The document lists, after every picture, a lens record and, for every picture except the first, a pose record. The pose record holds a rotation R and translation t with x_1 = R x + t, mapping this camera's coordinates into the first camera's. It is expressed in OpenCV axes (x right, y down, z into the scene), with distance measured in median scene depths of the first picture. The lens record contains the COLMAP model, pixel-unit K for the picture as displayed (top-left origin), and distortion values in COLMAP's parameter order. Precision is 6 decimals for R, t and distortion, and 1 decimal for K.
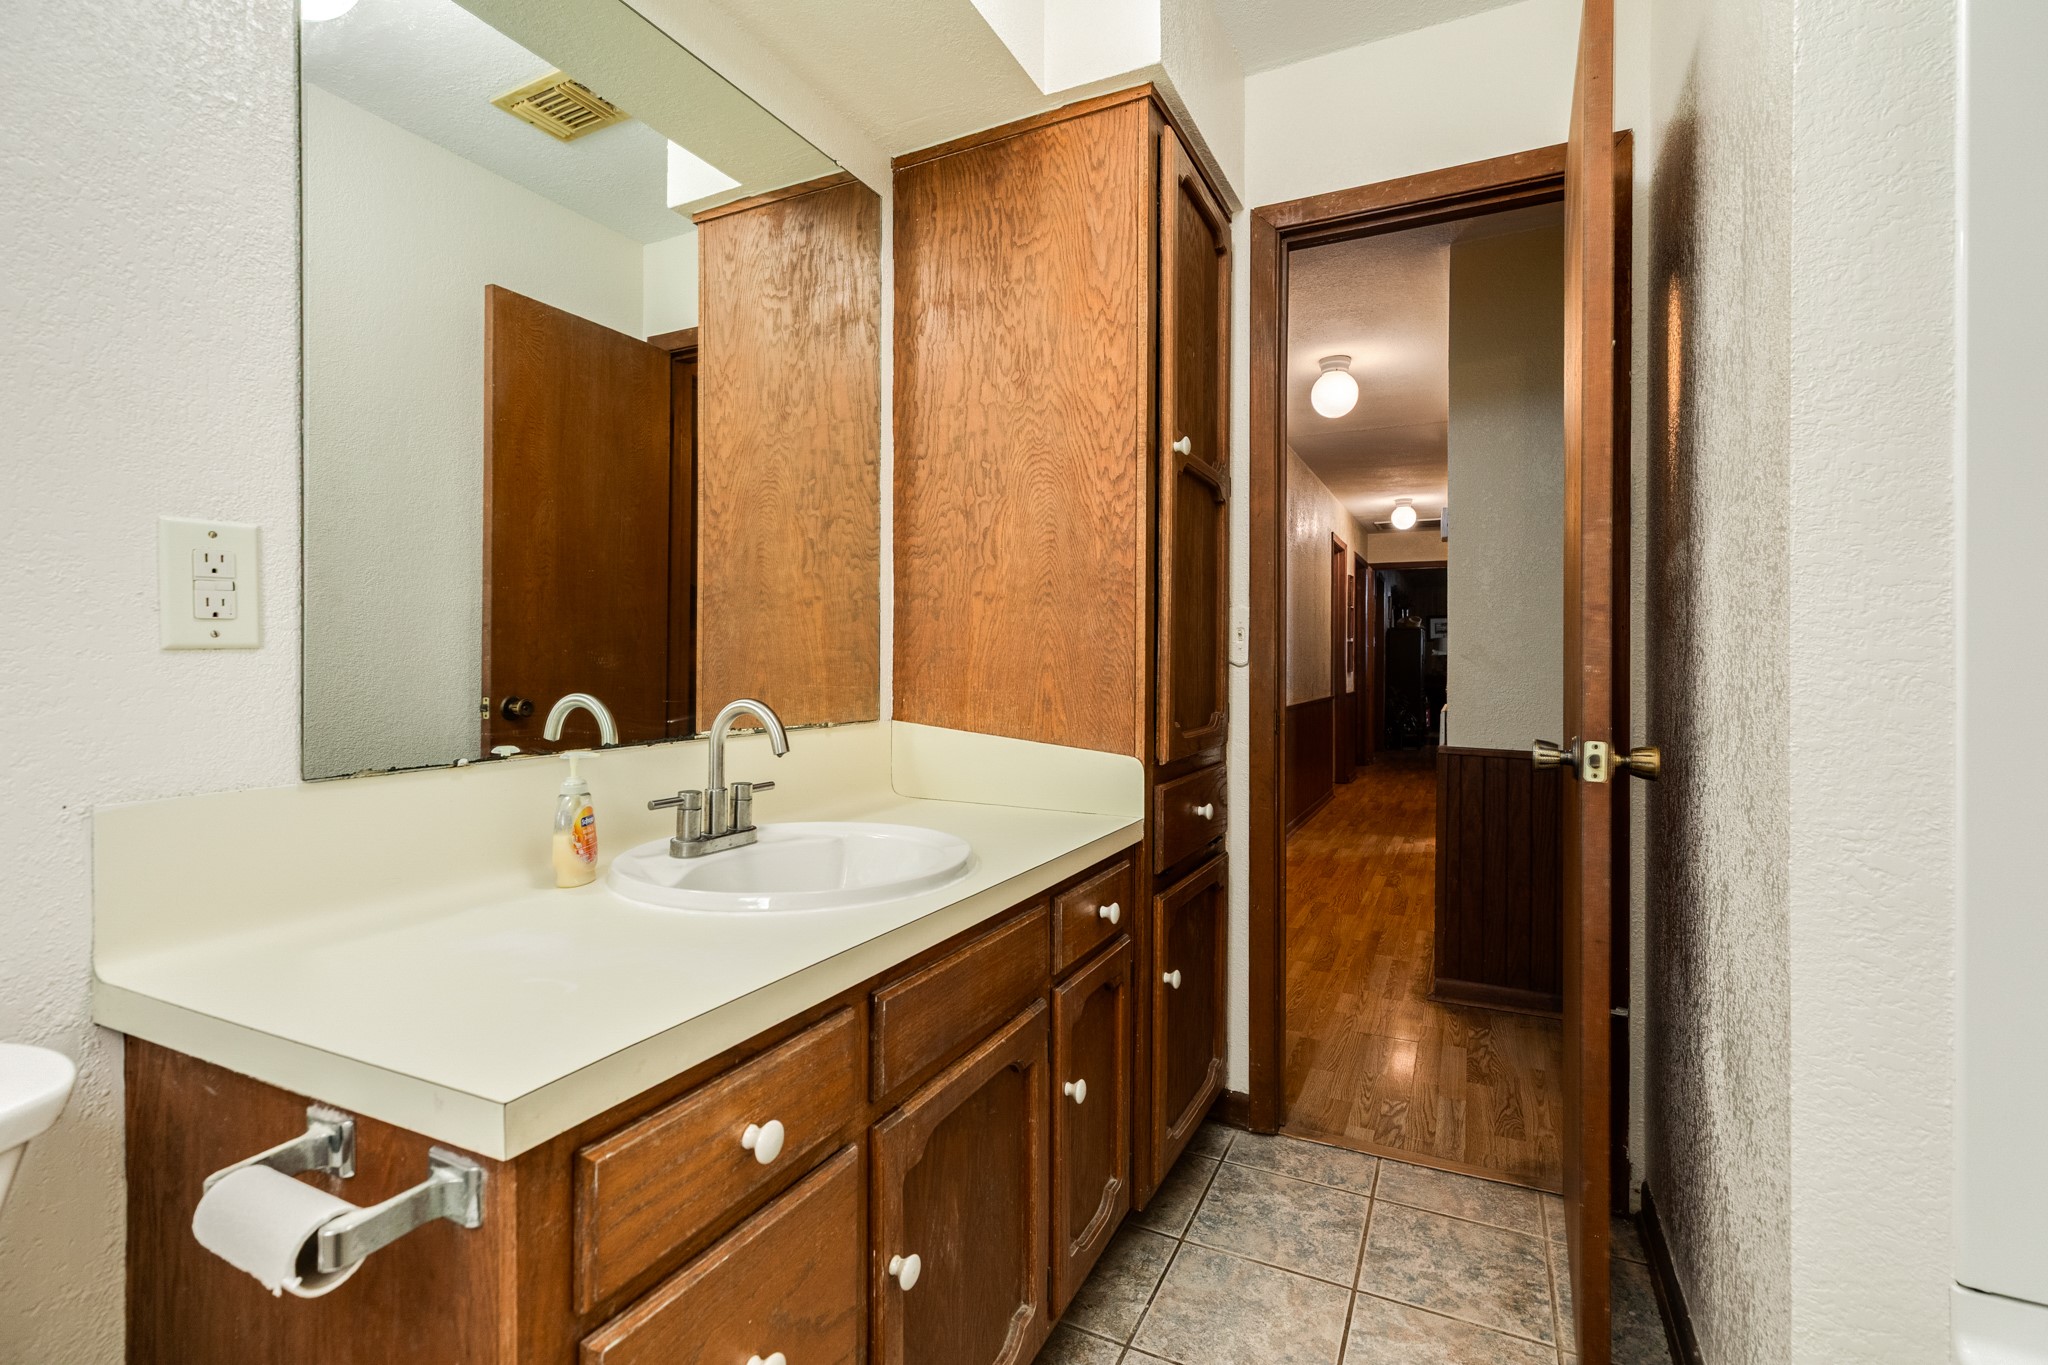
lens RADIAL K [[939.3, 0, 1023.5], [0, 939.3, 665.9], [0, 0, 1]] dist [-0.002216, -0.000069]
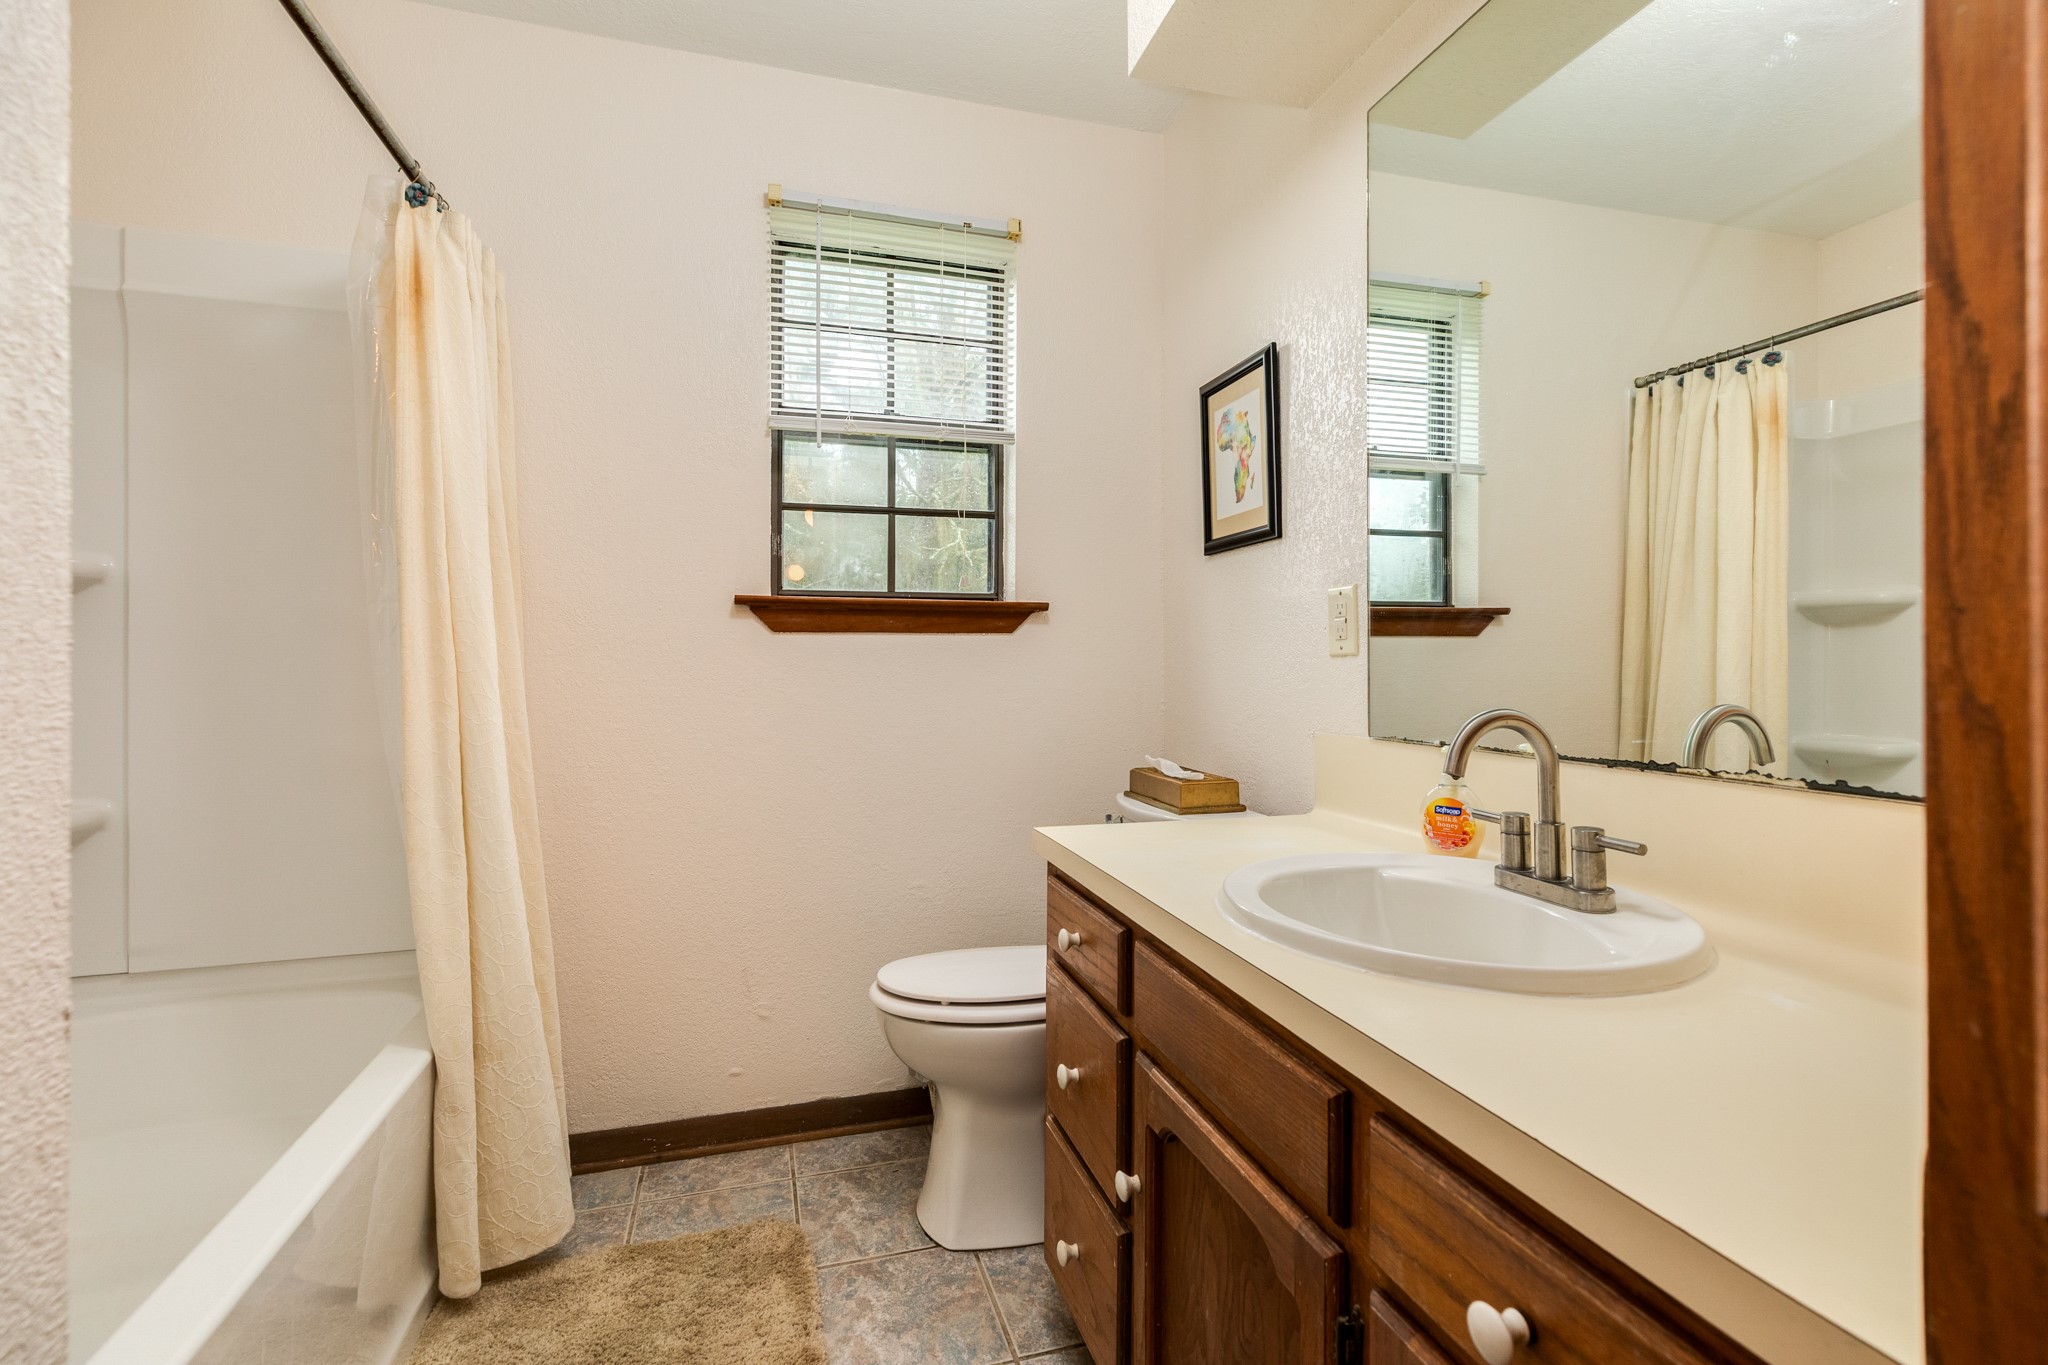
lens RADIAL K [[939.3, 0, 1025.2], [0, 939.3, 661.7], [0, 0, 1]] dist [-0.002216, -0.000069]
pose [[-0.735253, 0.005151, -0.677773, 0.827053], [-0.012516, 0.999697, 0.021175, -0.035371], [0.677677, 0.024052, -0.734966, 1.825584]]
